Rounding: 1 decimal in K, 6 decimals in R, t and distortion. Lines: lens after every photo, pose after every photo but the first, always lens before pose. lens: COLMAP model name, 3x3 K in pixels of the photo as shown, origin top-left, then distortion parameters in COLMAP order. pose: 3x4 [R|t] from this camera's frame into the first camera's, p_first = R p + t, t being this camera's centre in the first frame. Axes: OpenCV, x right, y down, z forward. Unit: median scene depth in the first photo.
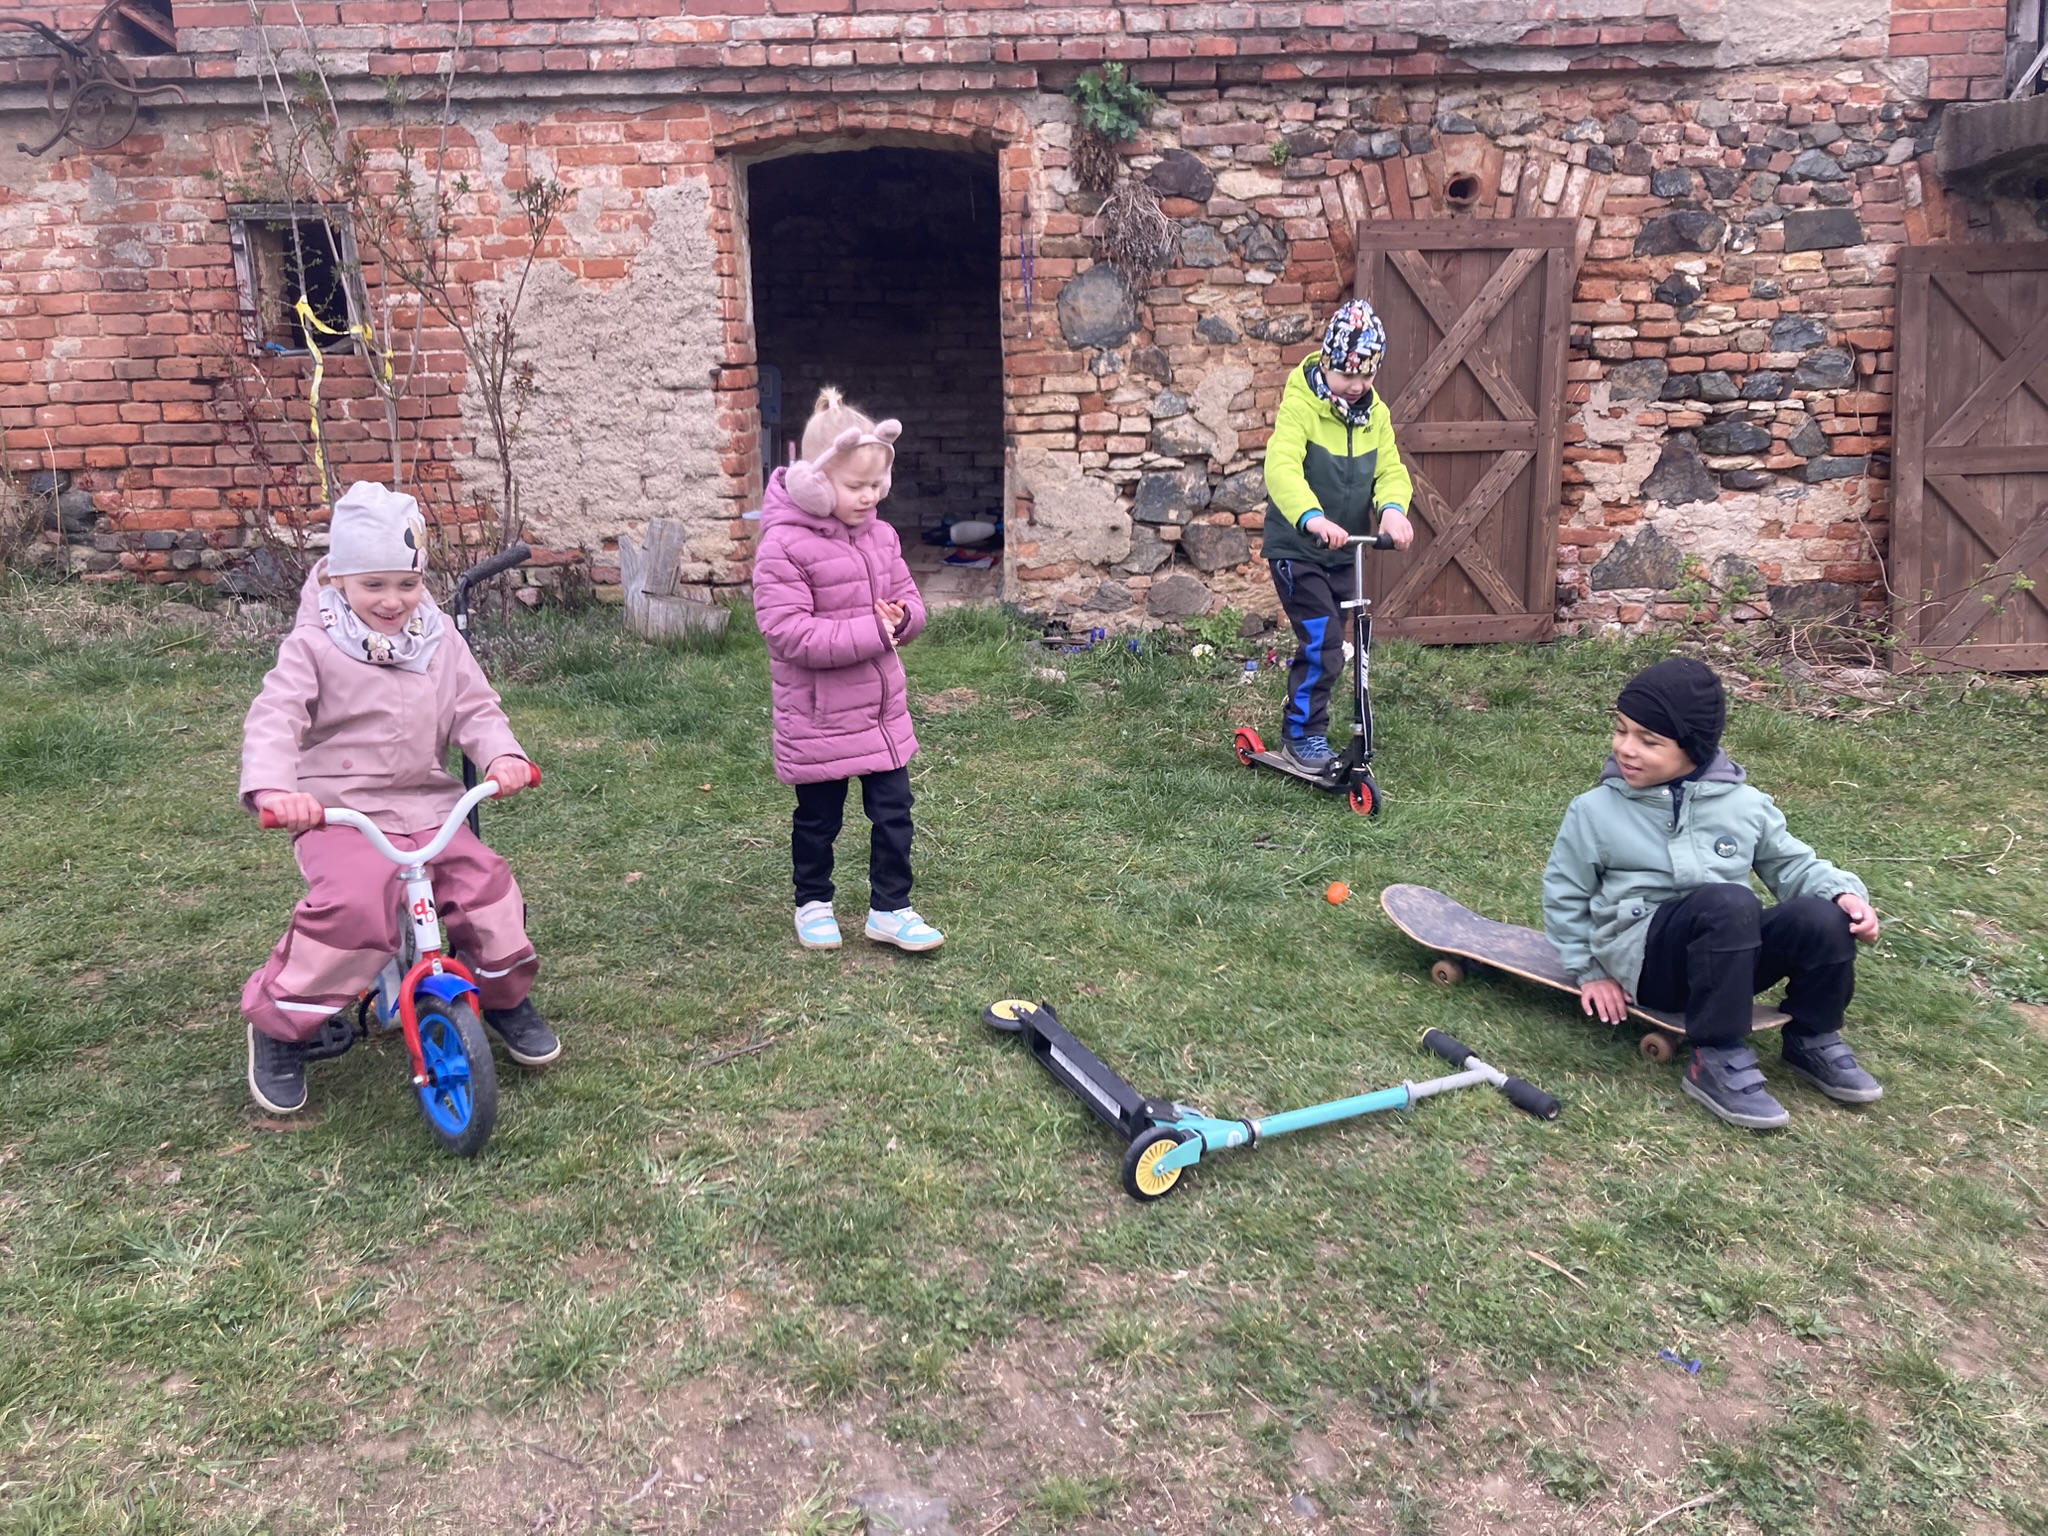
lens RADIAL K [[1663.3, 0, 1013.9], [0, 1663.3, 740.5], [0, 0, 1]] dist [0.032728, -0.027611]
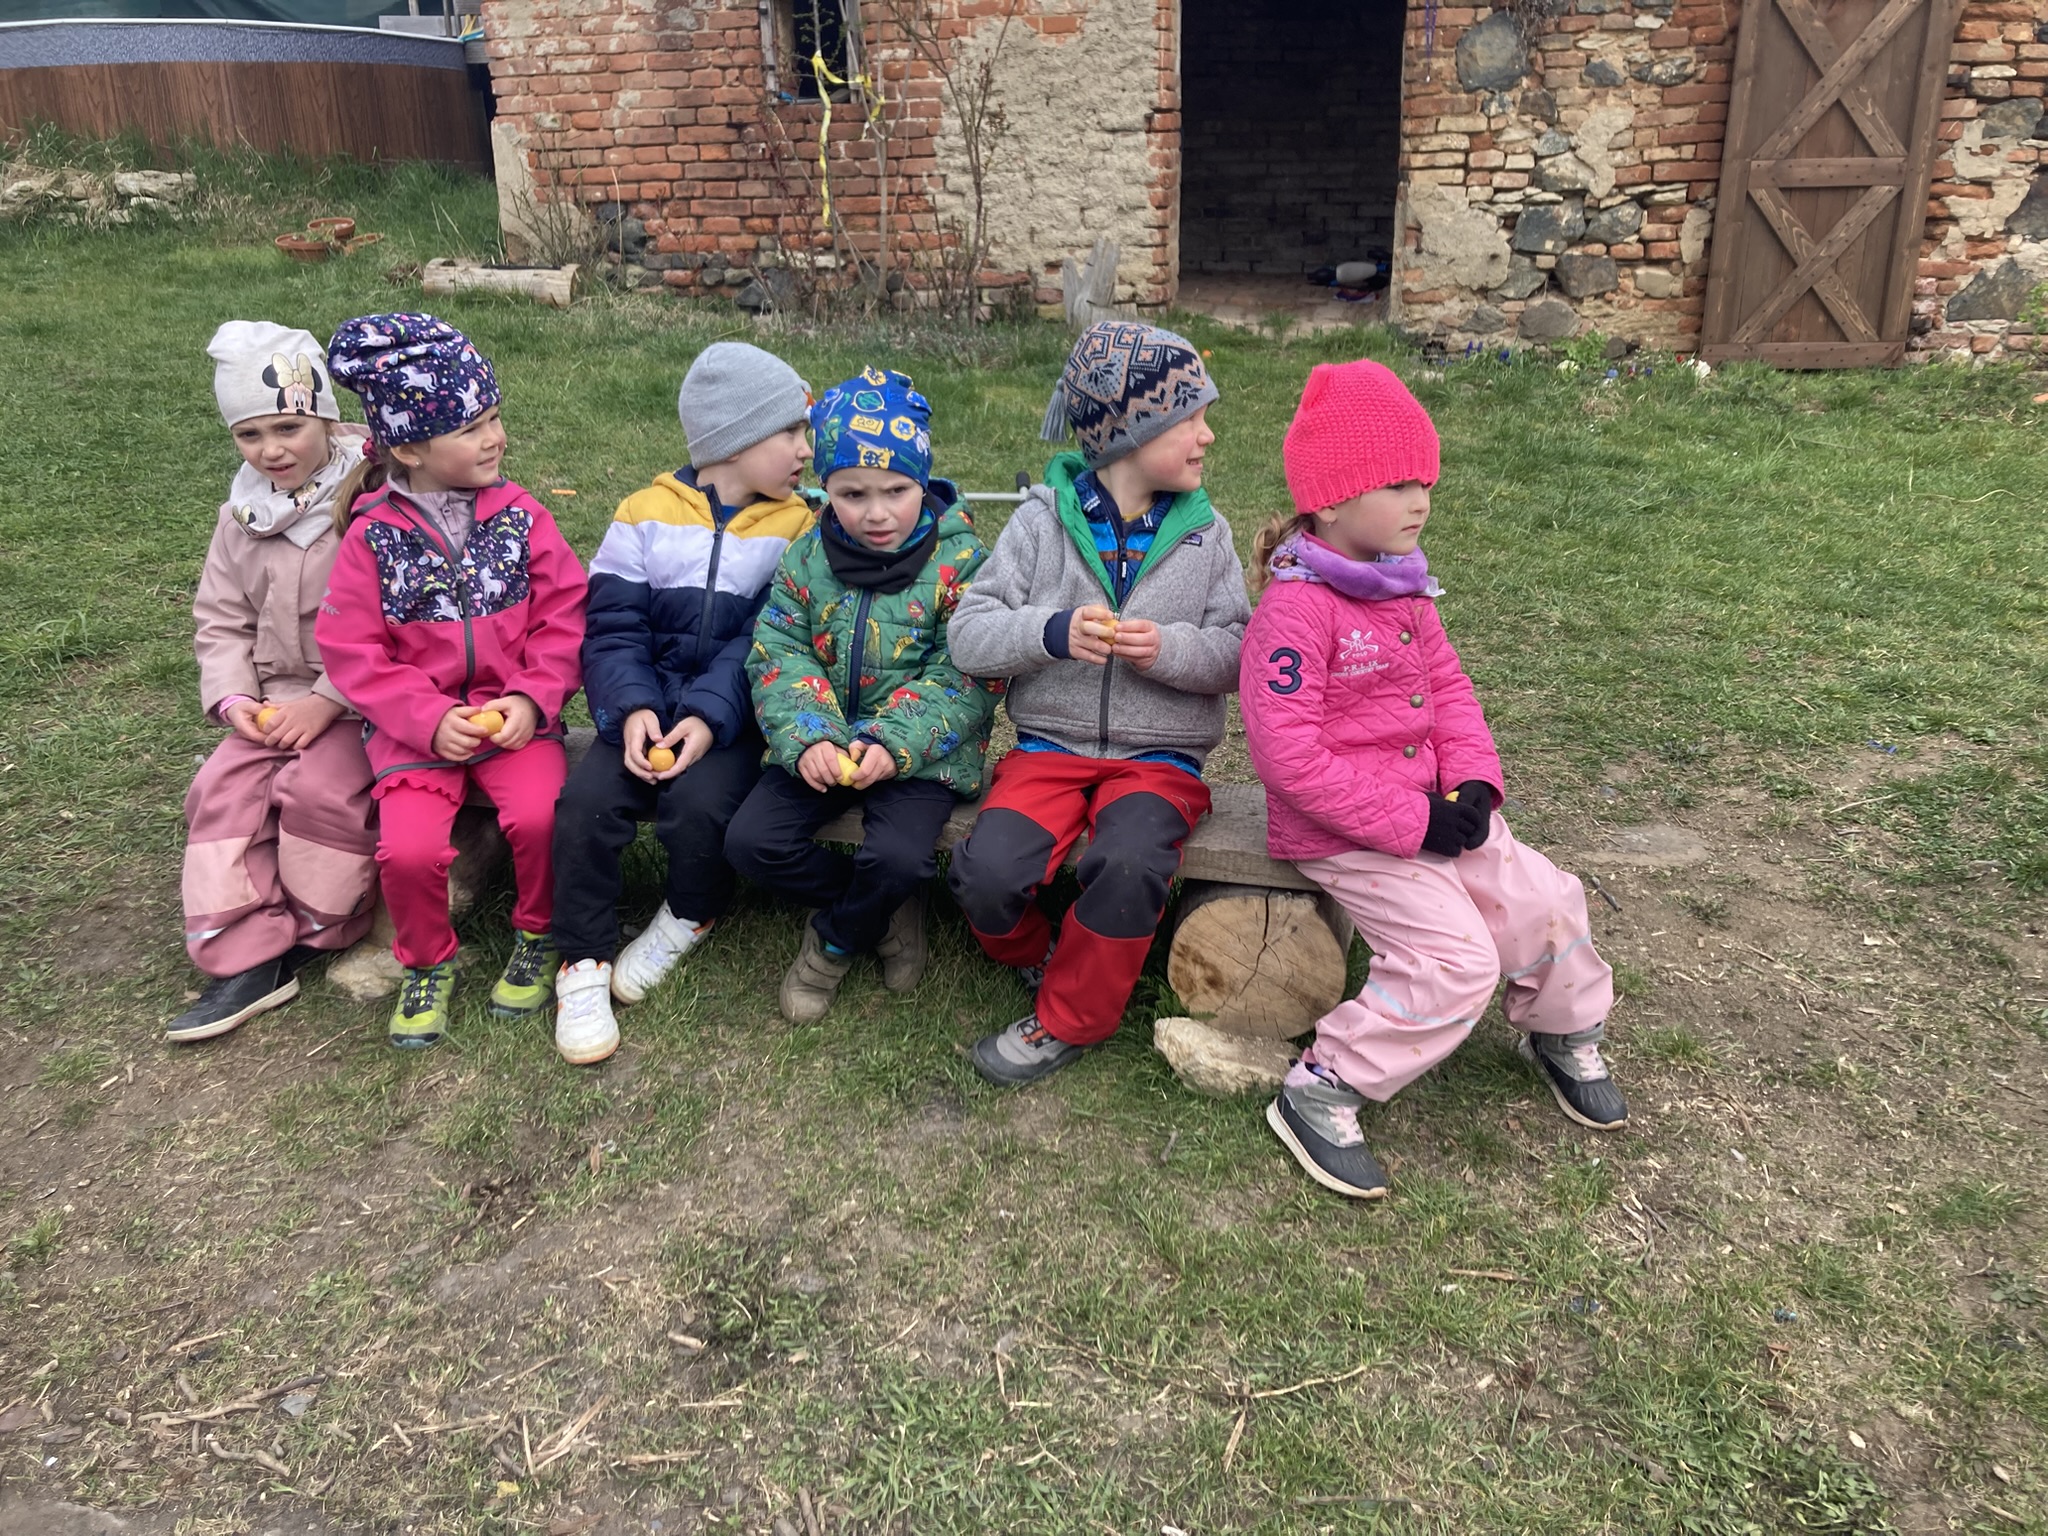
lens RADIAL K [[1663.3, 0, 1034.5], [0, 1663.3, 721.4], [0, 0, 1]] dist [0.032728, -0.027611]
pose [[0.982288, 0.060489, -0.177343, -0.025659], [-0.041420, 0.993143, 0.109325, 0.074856], [0.182740, -0.100043, 0.978058, -0.197289]]
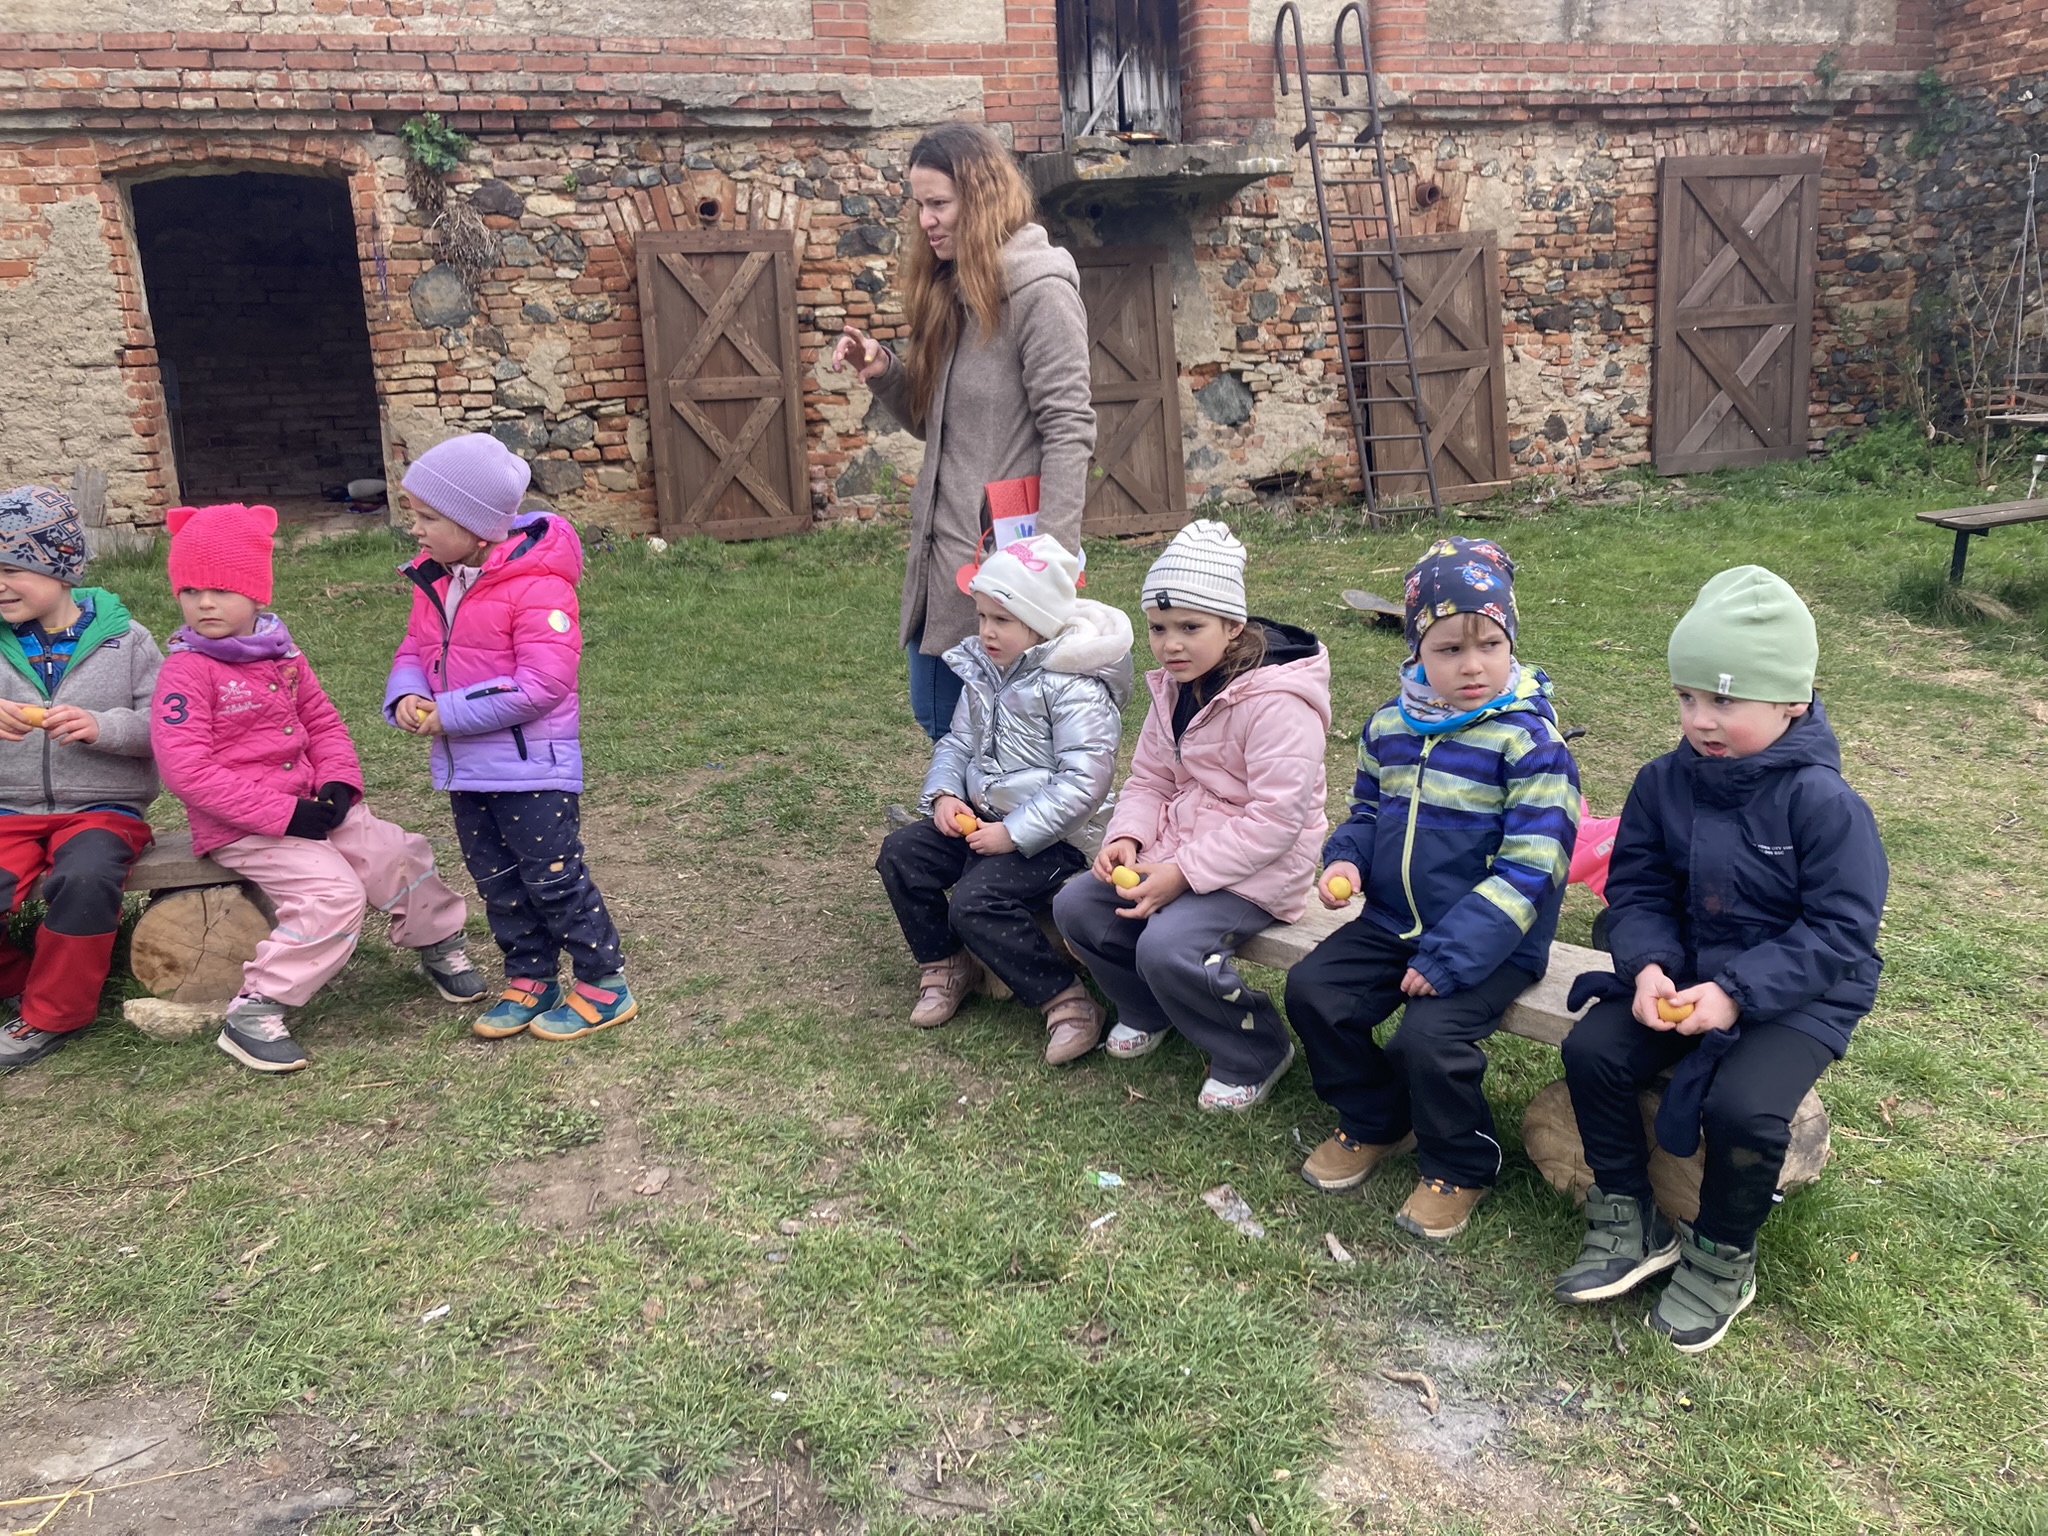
lens RADIAL K [[1663.3, 0, 1024.6], [0, 1663.3, 742.5], [0, 0, 1]] dist [0.032728, -0.027611]
pose [[0.945859, -0.096114, 0.310022, 0.042271], [0.098943, 0.995071, 0.006628, 0.125809], [-0.309131, 0.024405, 0.950706, -0.383865]]
